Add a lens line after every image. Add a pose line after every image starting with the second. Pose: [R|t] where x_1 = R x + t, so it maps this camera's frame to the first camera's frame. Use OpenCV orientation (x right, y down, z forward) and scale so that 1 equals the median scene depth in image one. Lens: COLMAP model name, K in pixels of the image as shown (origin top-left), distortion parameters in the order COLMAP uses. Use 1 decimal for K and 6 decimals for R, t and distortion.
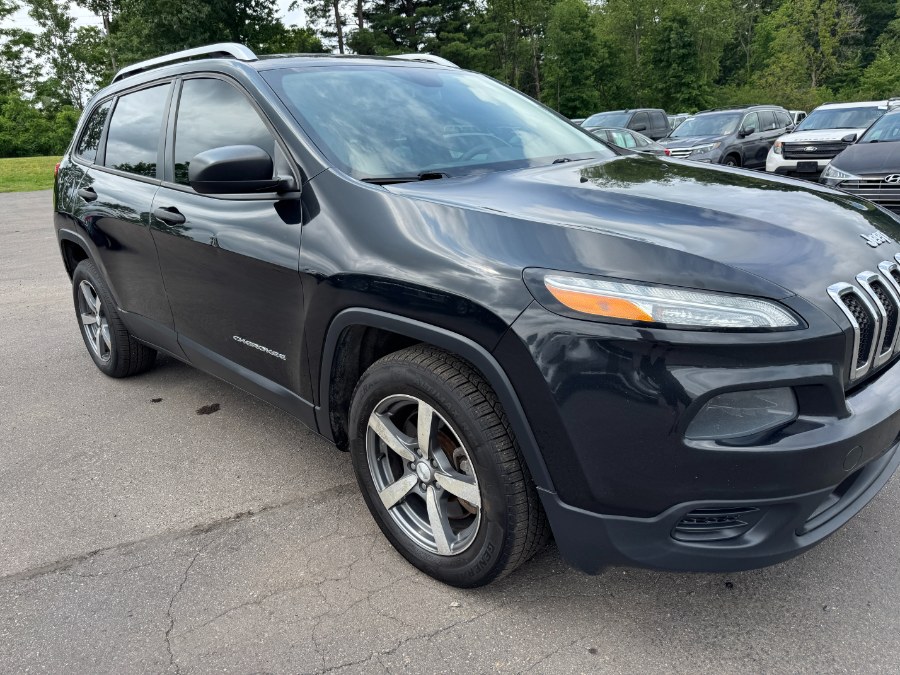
lens RADIAL K [[657.4, 0, 451.6], [0, 657.4, 341.1], [0, 0, 1]] dist [0.008224, 0.001500]
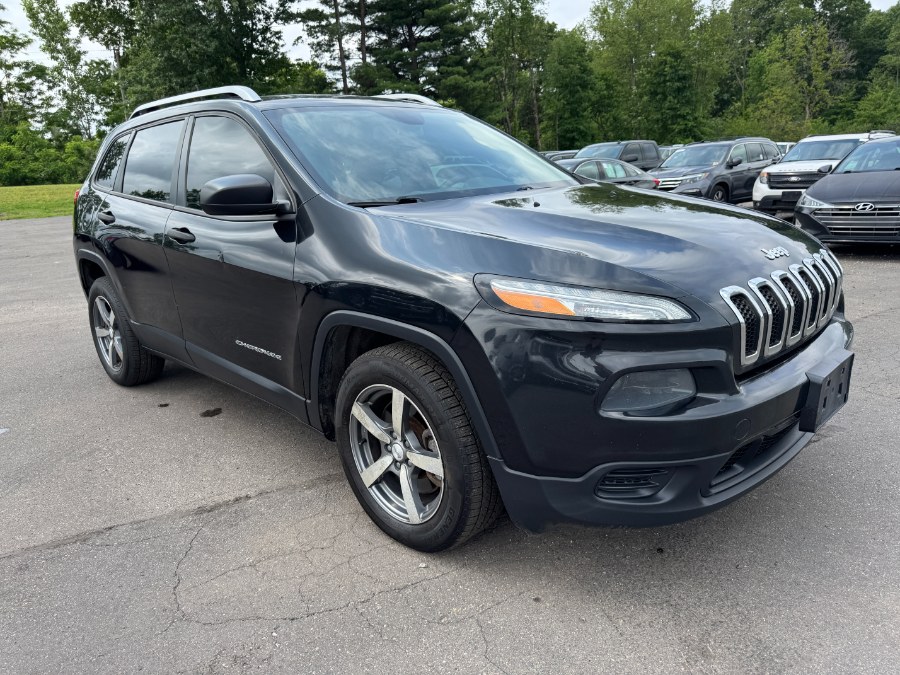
lens RADIAL K [[658.7, 0, 450.0], [0, 658.7, 337.5], [0, 0, 1]] dist [0.013960, -0.004230]
pose [[0.999984, 0.003441, -0.004390, 0.027731], [-0.003645, 0.998871, -0.047373, 0.026256], [0.004222, 0.047388, 0.998868, -0.087904]]
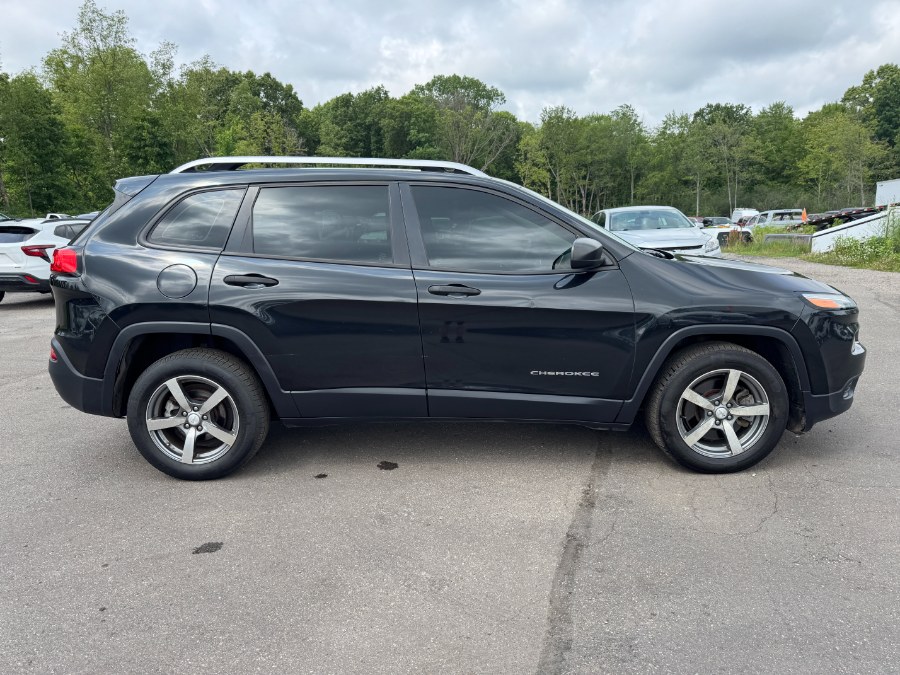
lens RADIAL K [[655.4, 0, 450.0], [0, 655.4, 337.5], [0, 0, 1]] dist [0.031758, -0.029251]
pose [[0.707030, -0.092335, 0.701129, -0.933958], [0.189624, 0.979886, -0.062174, -0.017653], [-0.681286, 0.176910, 0.710318, 0.094919]]
